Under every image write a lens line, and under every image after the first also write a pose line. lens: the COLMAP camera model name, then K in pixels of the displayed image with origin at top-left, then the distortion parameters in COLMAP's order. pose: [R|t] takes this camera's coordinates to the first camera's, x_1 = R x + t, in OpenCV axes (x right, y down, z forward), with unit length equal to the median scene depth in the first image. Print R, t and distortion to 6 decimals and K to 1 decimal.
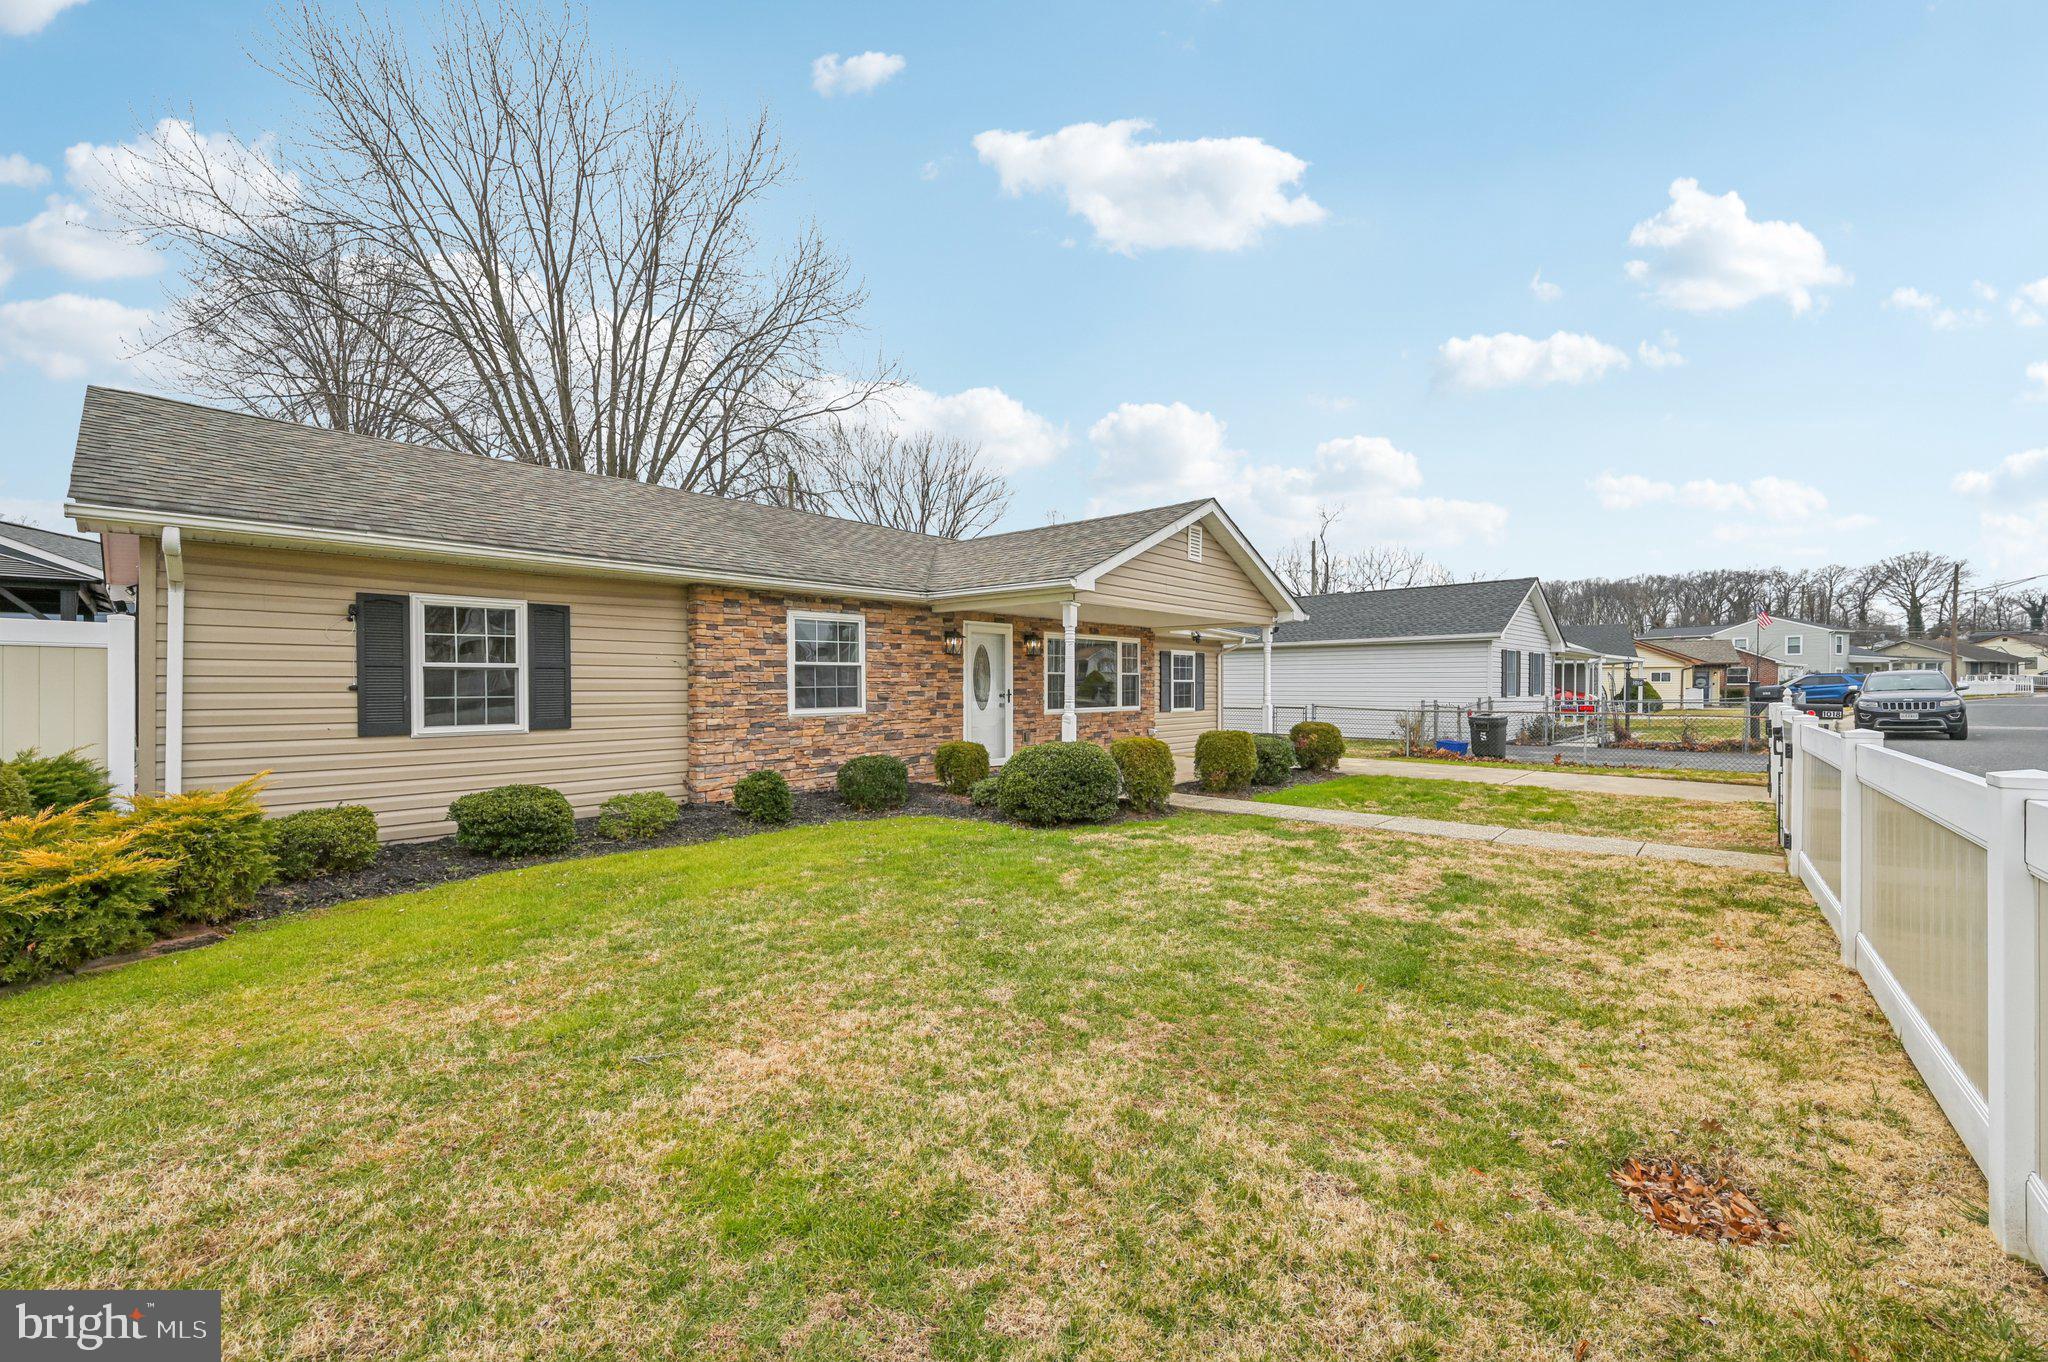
lens RADIAL K [[803.2, 0, 1029.3], [0, 803.2, 687.6], [0, 0, 1]] dist [-0.002743, -0.000041]
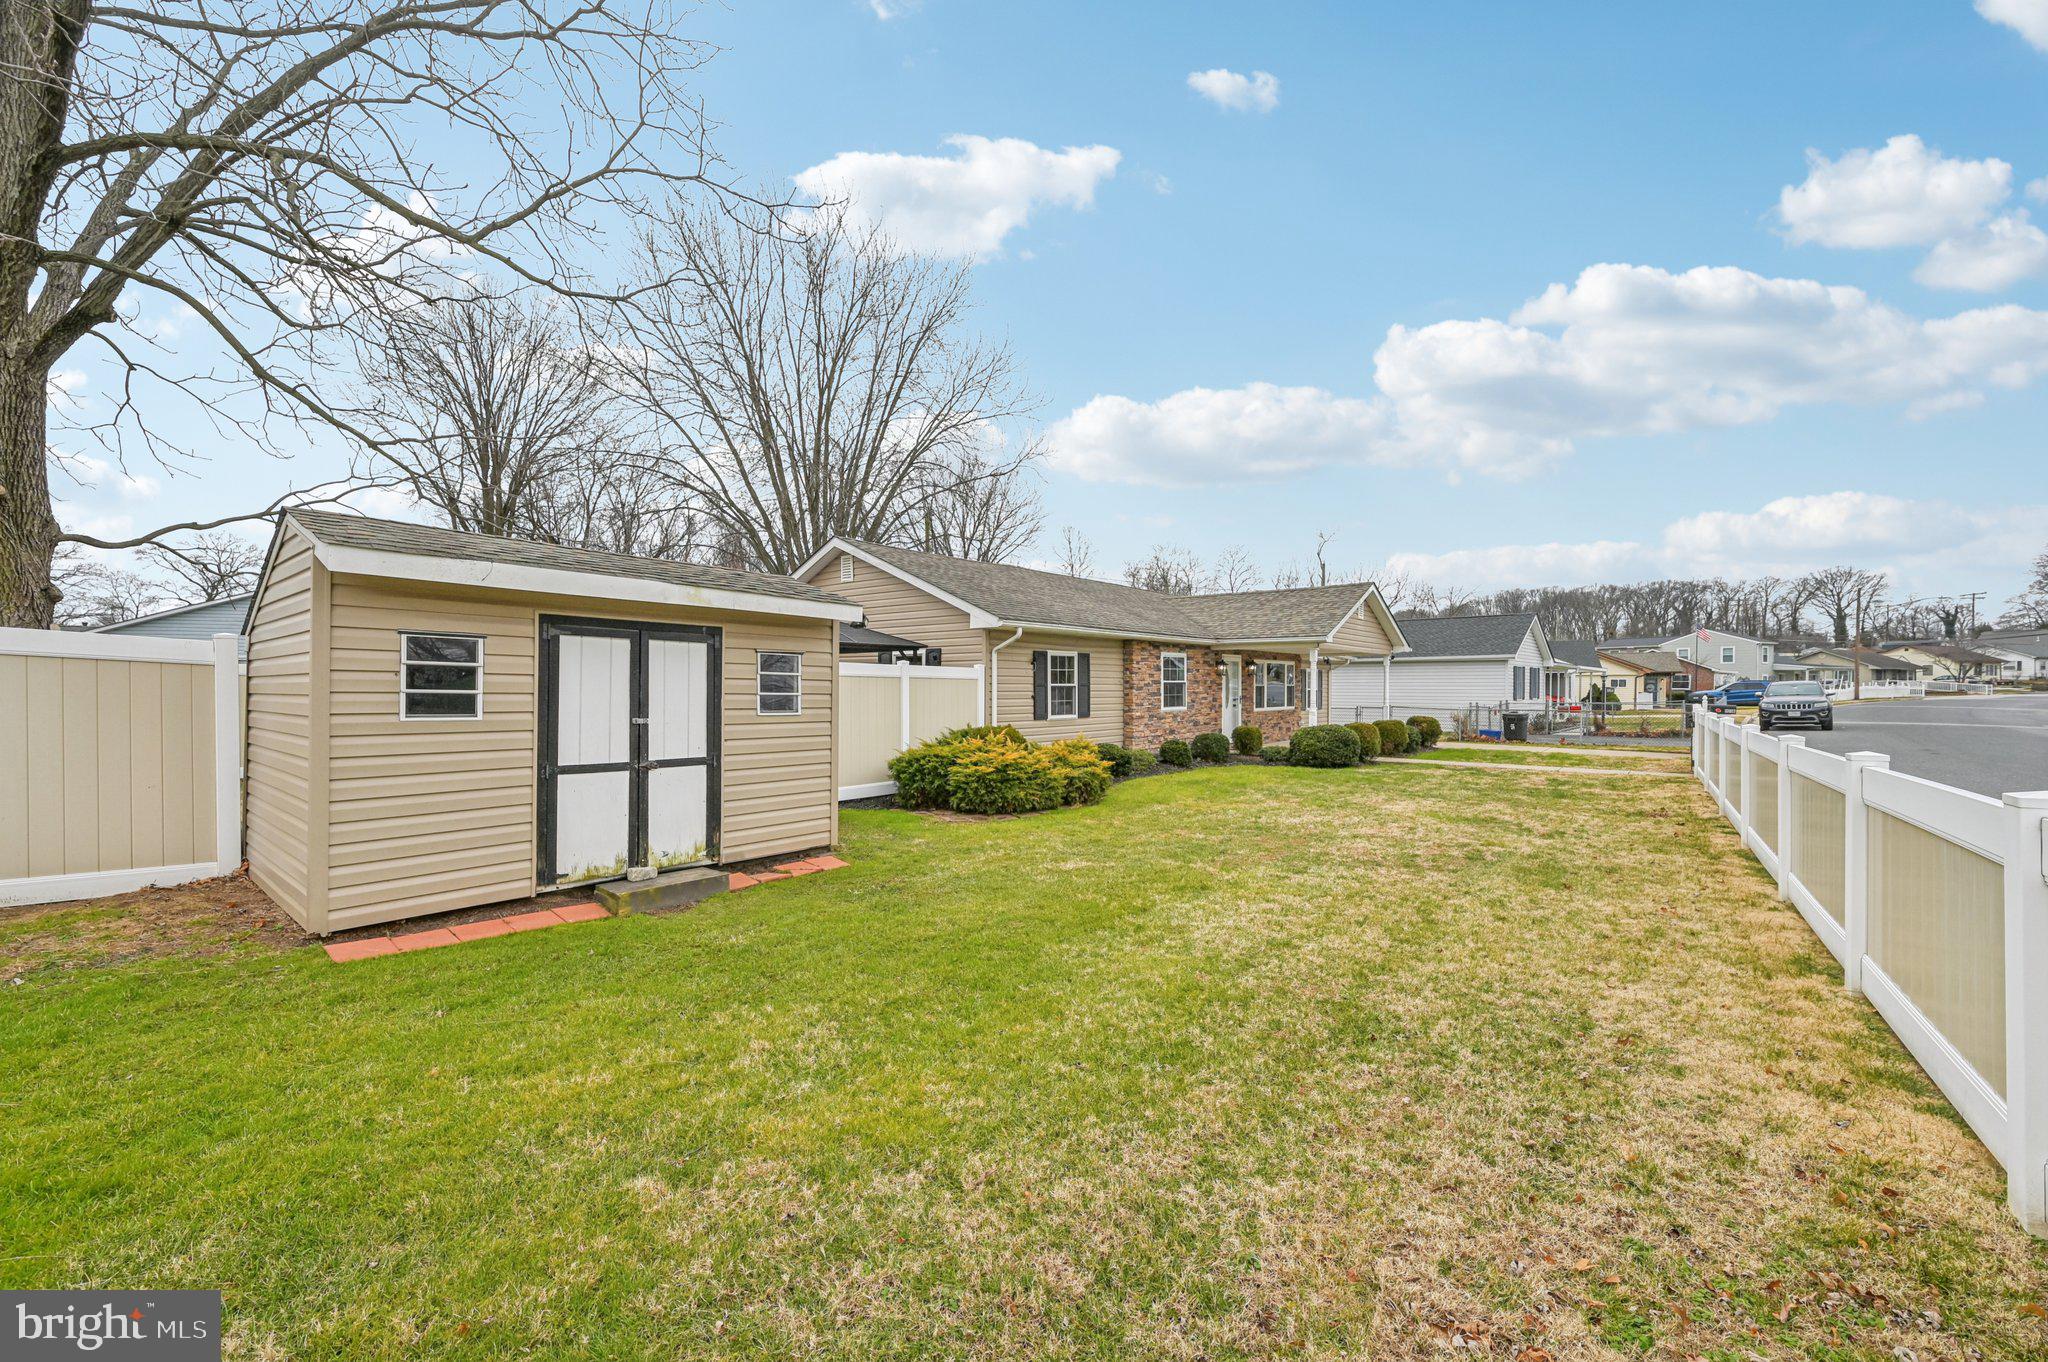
lens RADIAL K [[803.2, 0, 1029.3], [0, 803.2, 687.6], [0, 0, 1]] dist [-0.002743, -0.000041]
pose [[0.999207, 0.001441, 0.039788, -0.430107], [-0.001362, 0.999997, -0.002008, -0.008500], [-0.039791, 0.001952, 0.999206, -0.501353]]
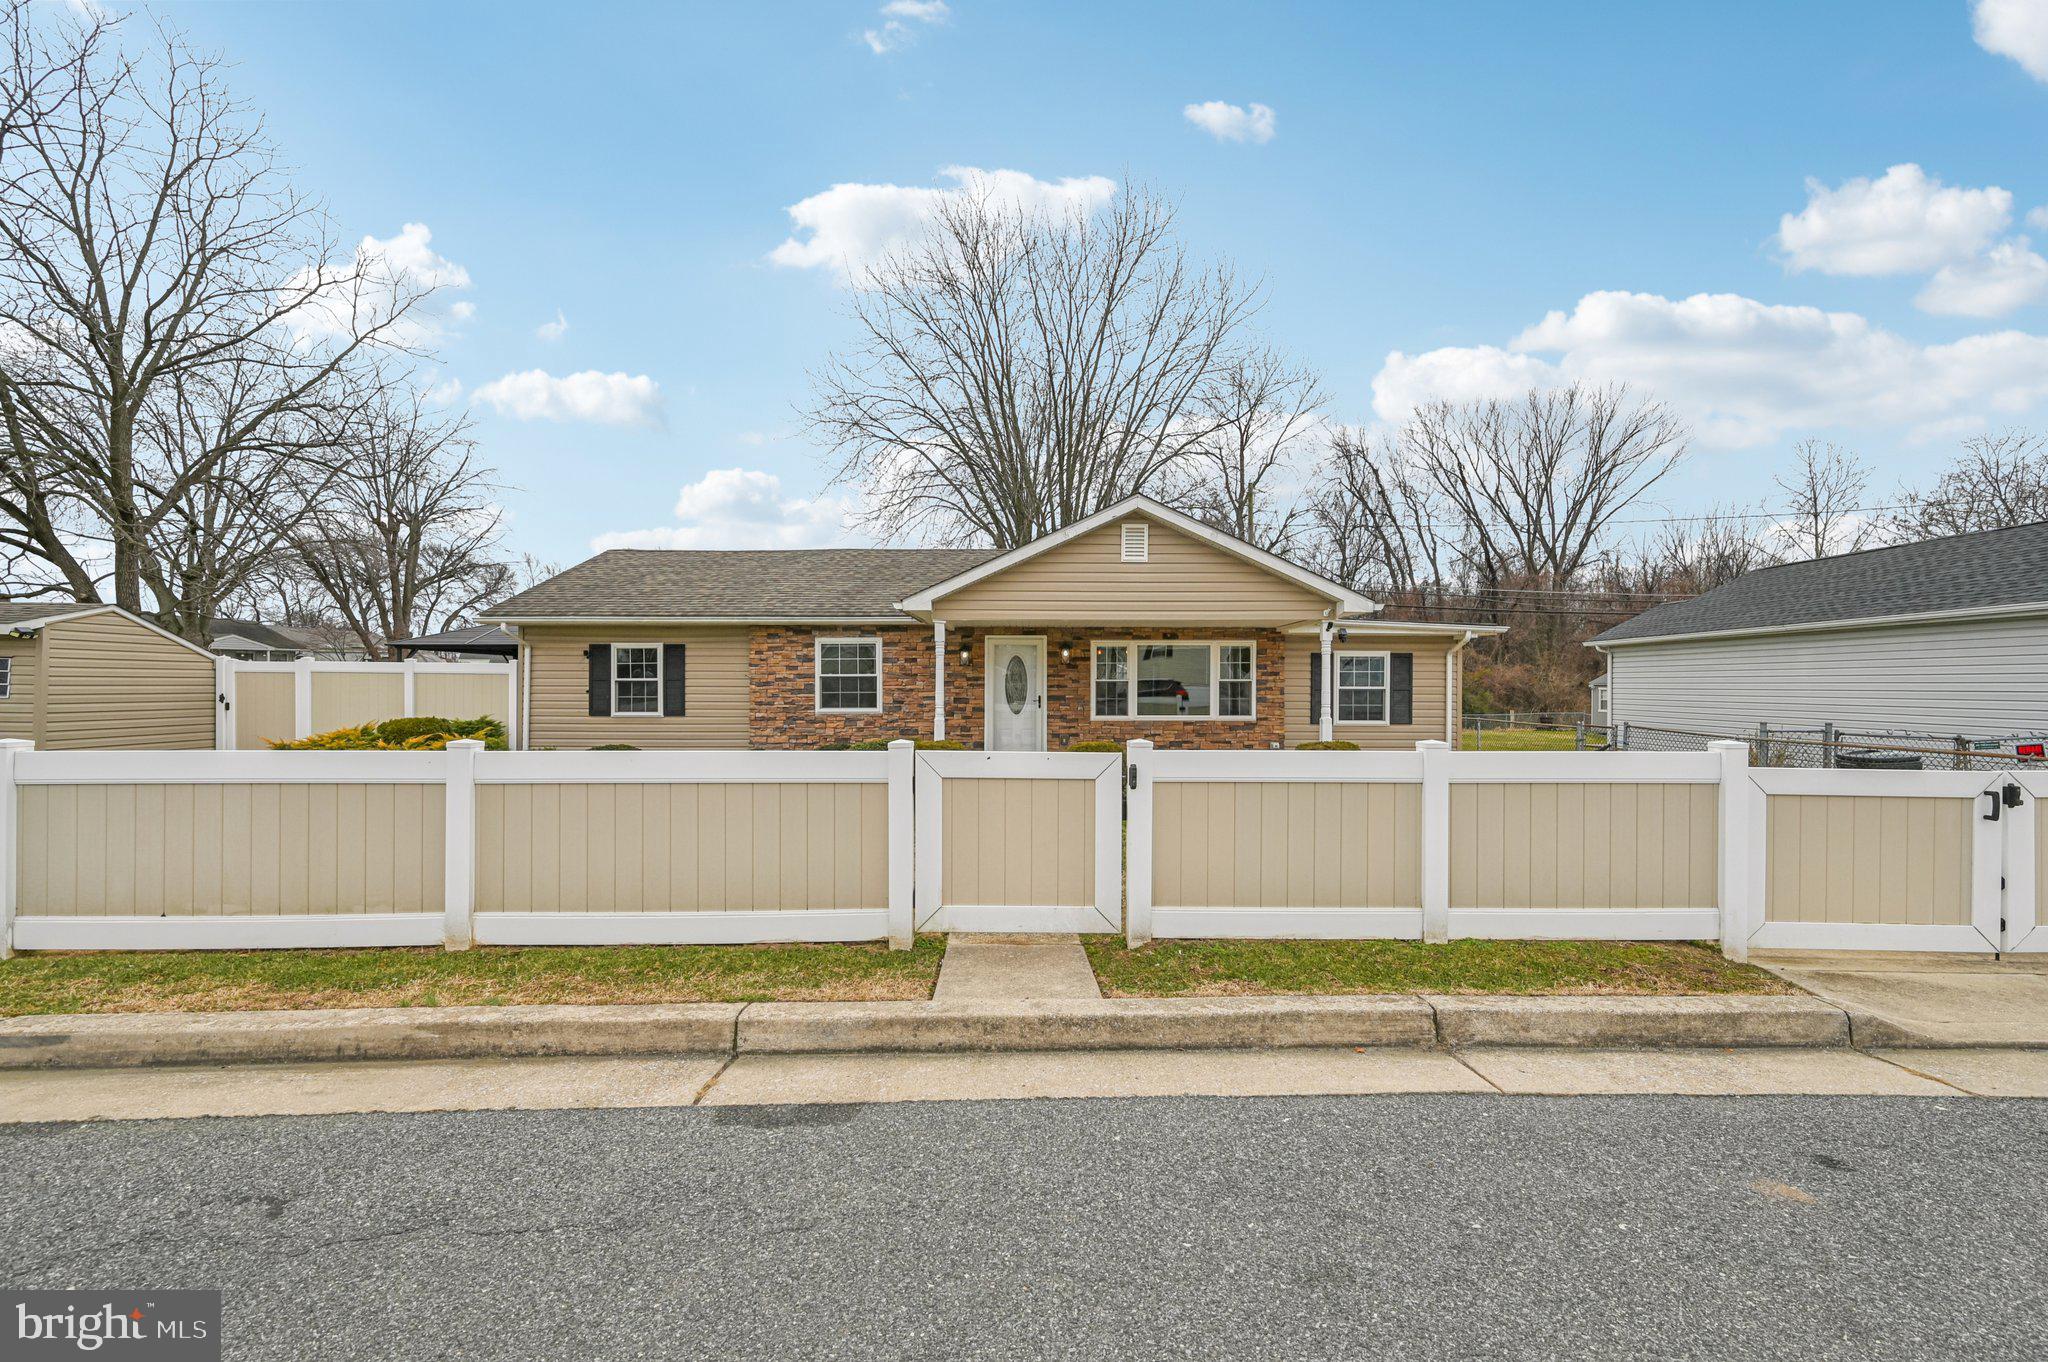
lens RADIAL K [[803.2, 0, 1029.3], [0, 803.2, 687.6], [0, 0, 1]] dist [-0.002743, -0.000041]
pose [[0.665793, 0.003196, -0.746129, 0.649681], [-0.006031, 0.999981, -0.001098, -0.006386], [0.746112, 0.005231, 0.665800, 0.220904]]
